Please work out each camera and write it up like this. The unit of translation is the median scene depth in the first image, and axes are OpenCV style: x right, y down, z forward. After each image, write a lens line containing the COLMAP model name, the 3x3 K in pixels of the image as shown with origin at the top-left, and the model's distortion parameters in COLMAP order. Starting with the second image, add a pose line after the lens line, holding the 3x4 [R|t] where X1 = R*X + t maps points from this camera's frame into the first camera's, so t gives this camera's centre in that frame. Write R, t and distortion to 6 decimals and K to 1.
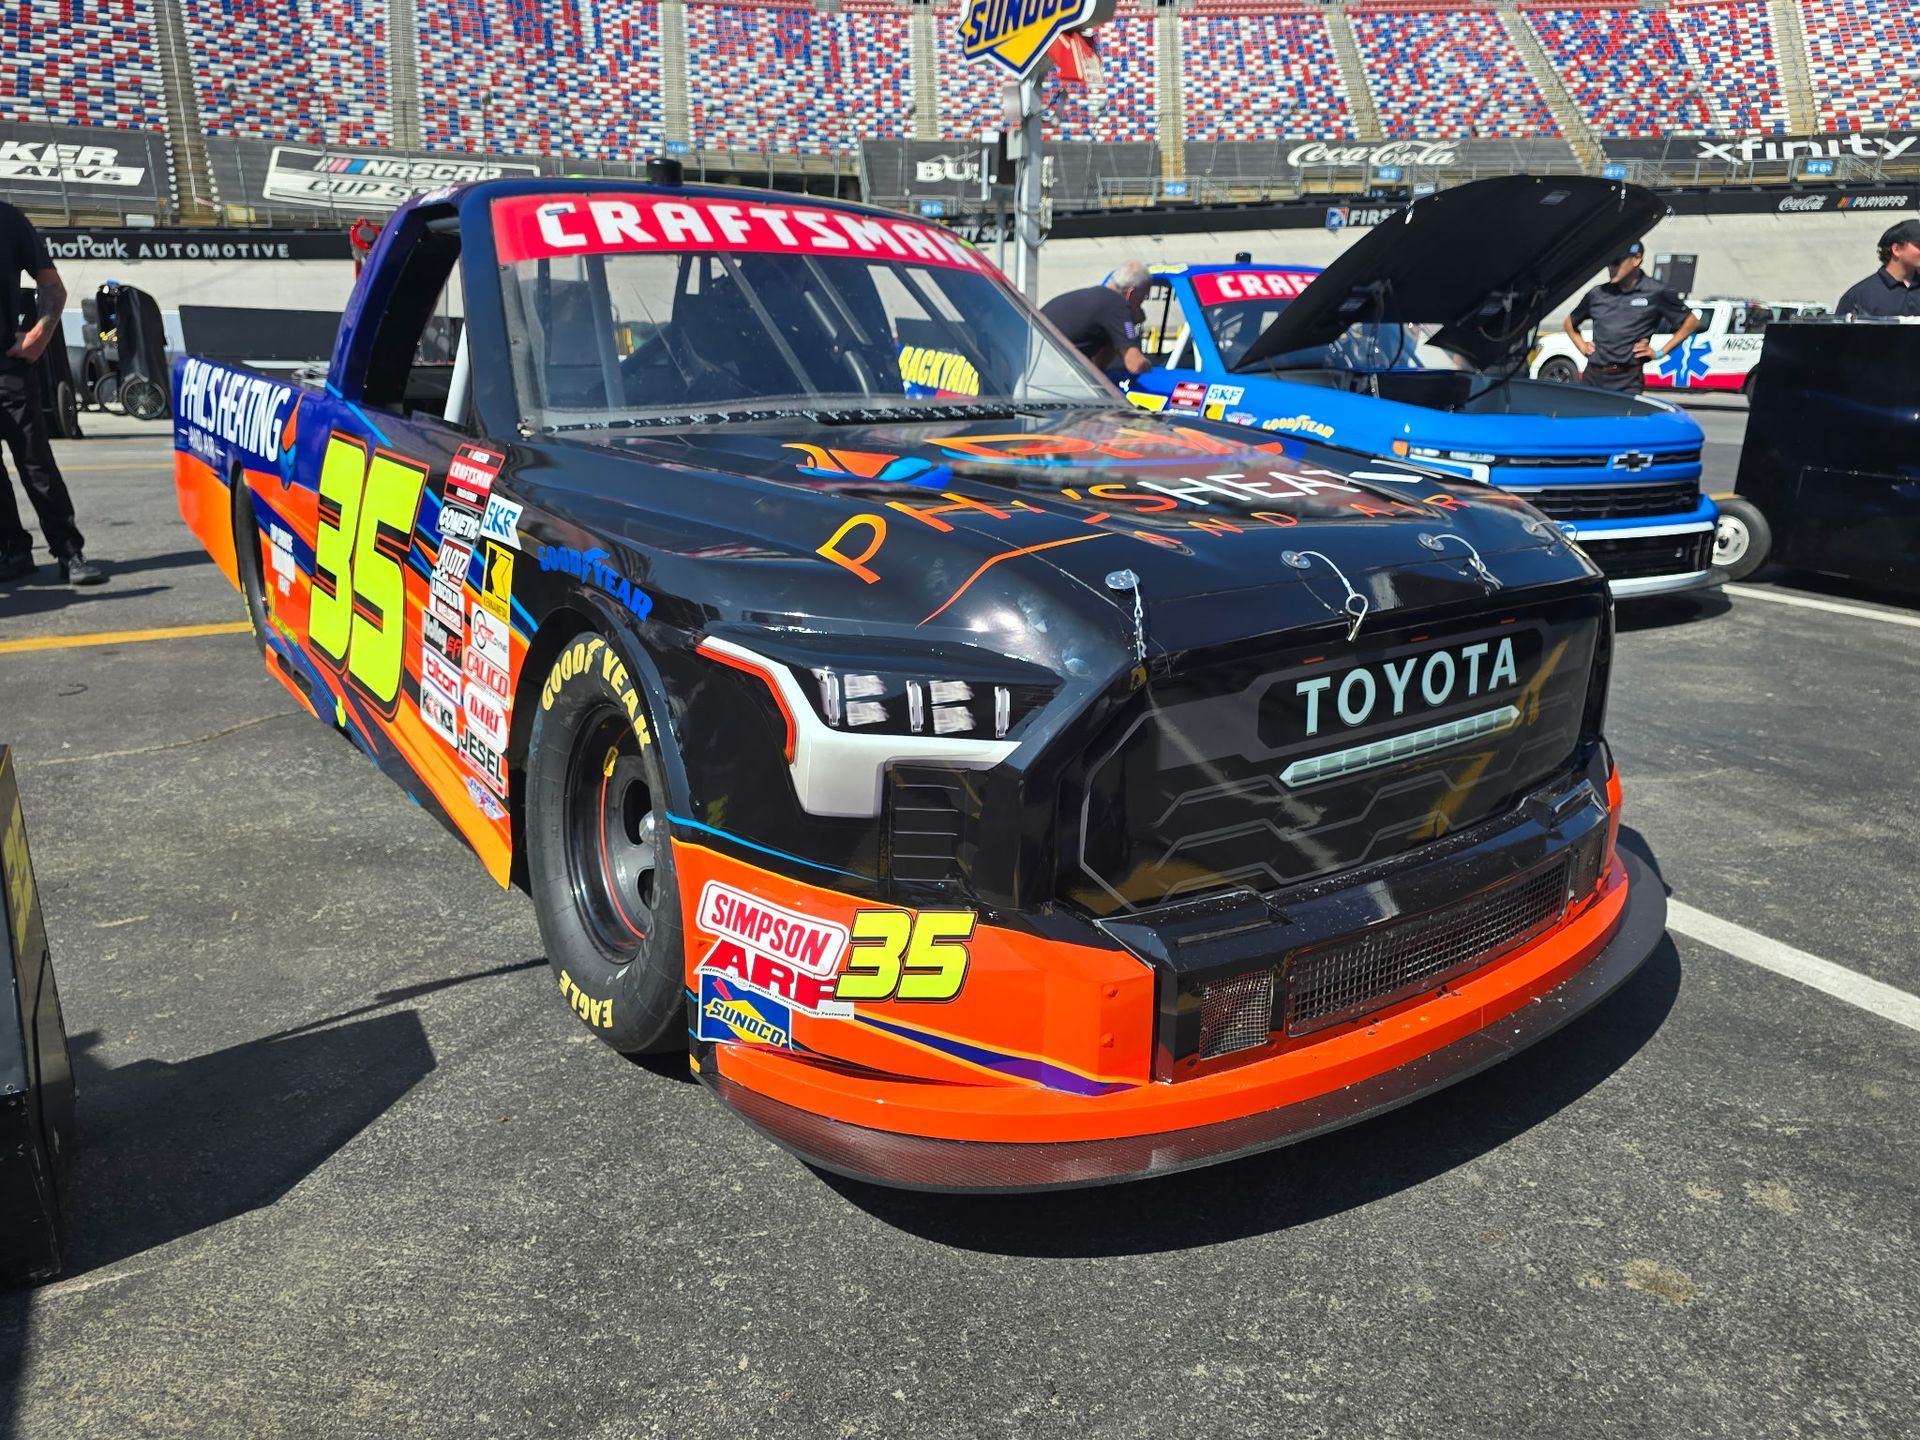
lens RADIAL K [[1303.5, 0, 962.6], [0, 1303.5, 697.1], [0, 0, 1]] dist [0.054893, -0.051618]
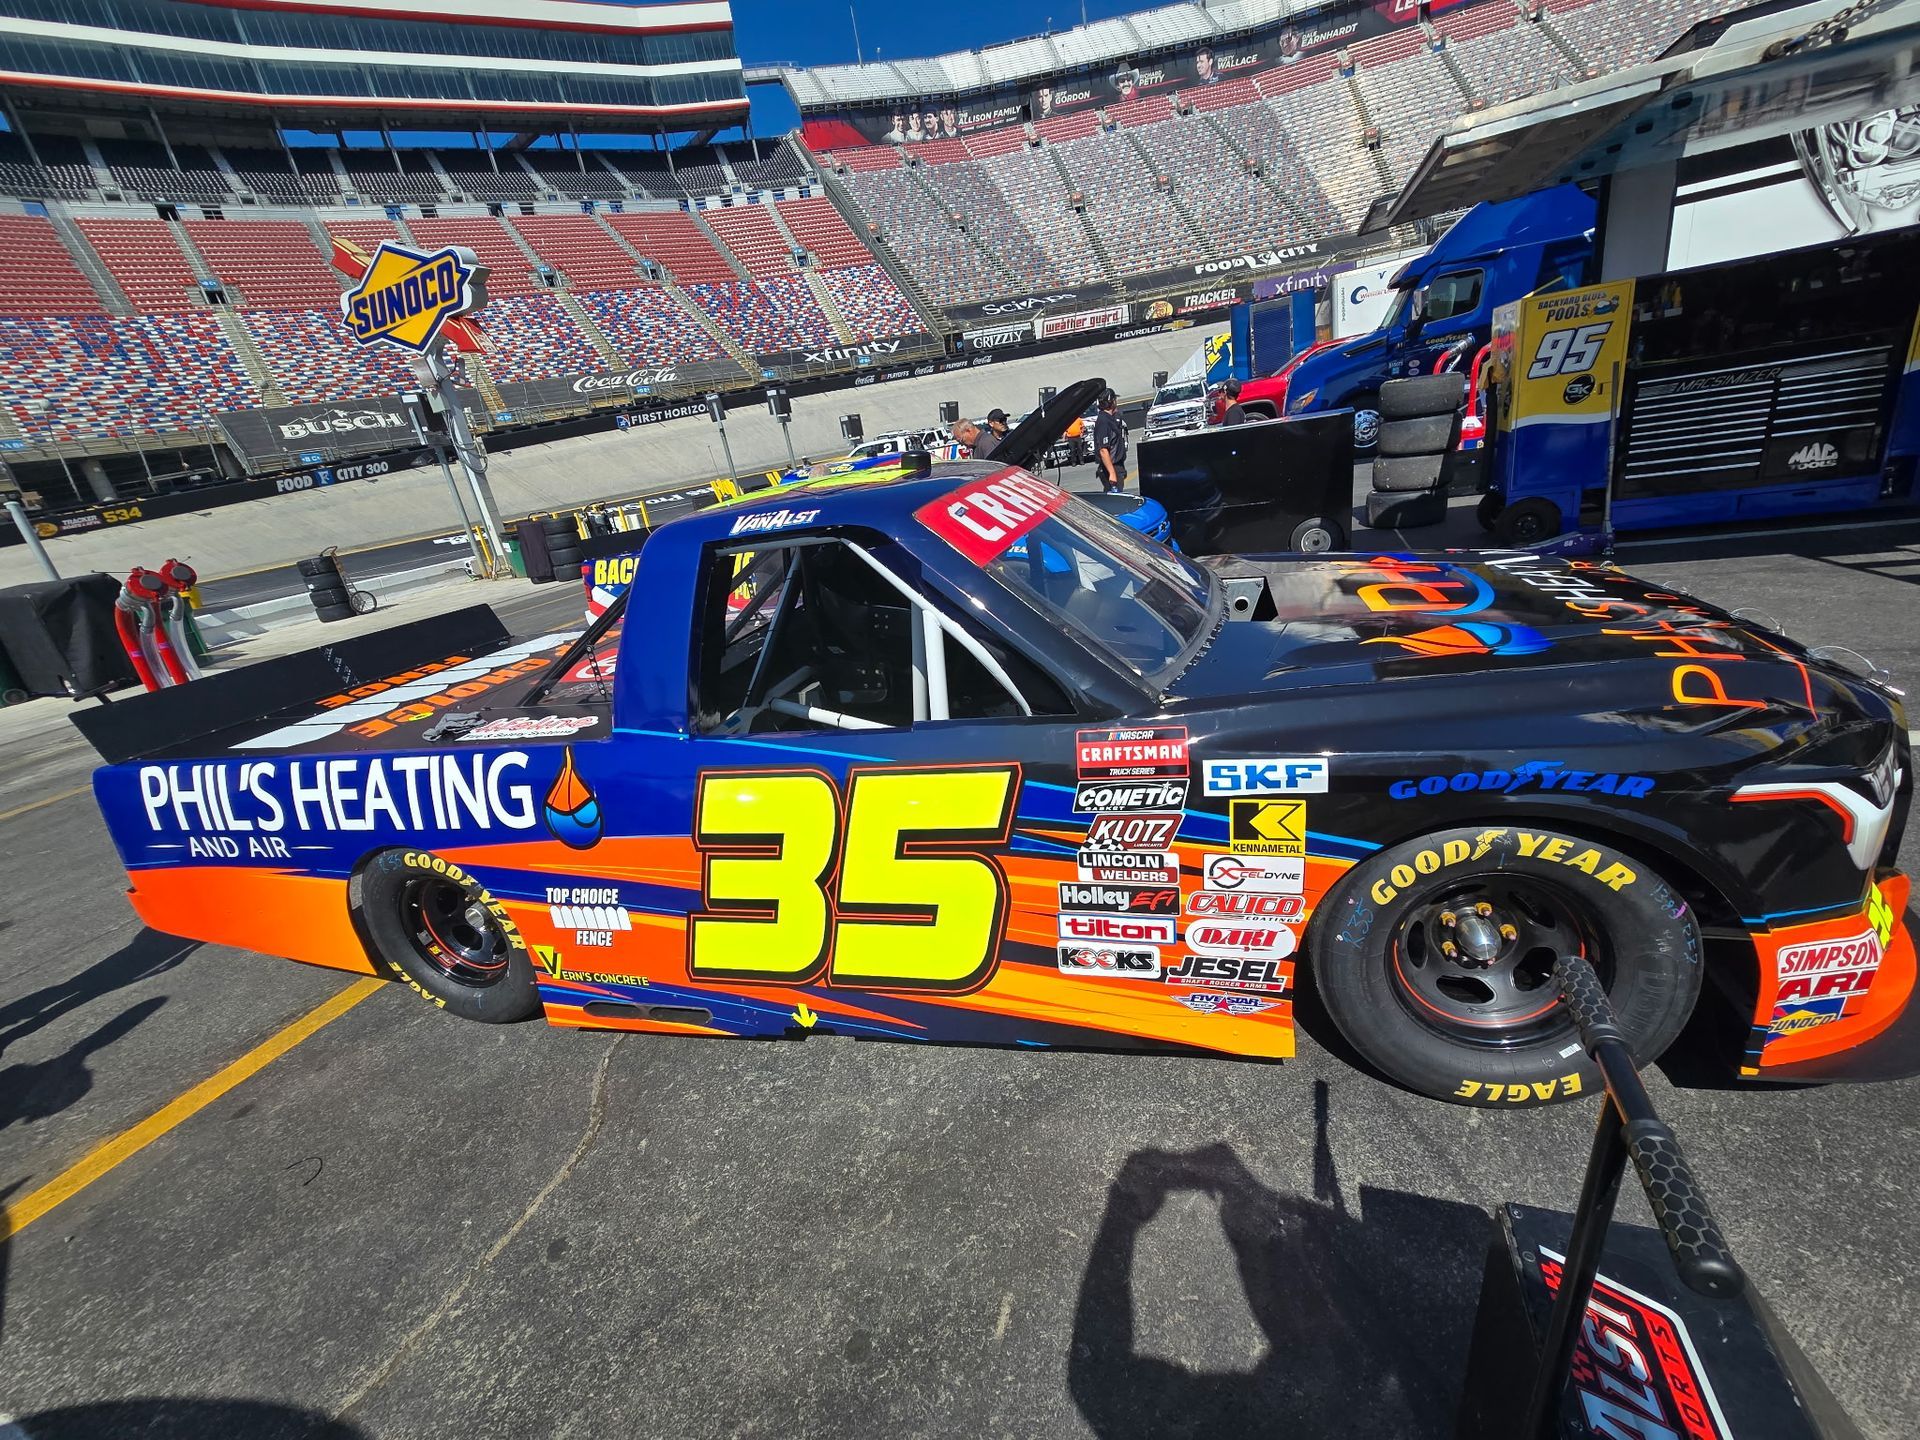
lens RADIAL K [[788.5, 0, 953.7], [0, 788.5, 724.2], [0, 0, 1]] dist [-0.003956, 0.000181]
pose [[0.771280, -0.347799, 0.533070, -0.100458], [0.332265, 0.934341, 0.128865, -0.039307], [-0.542889, 0.077729, 0.836200, 0.061753]]
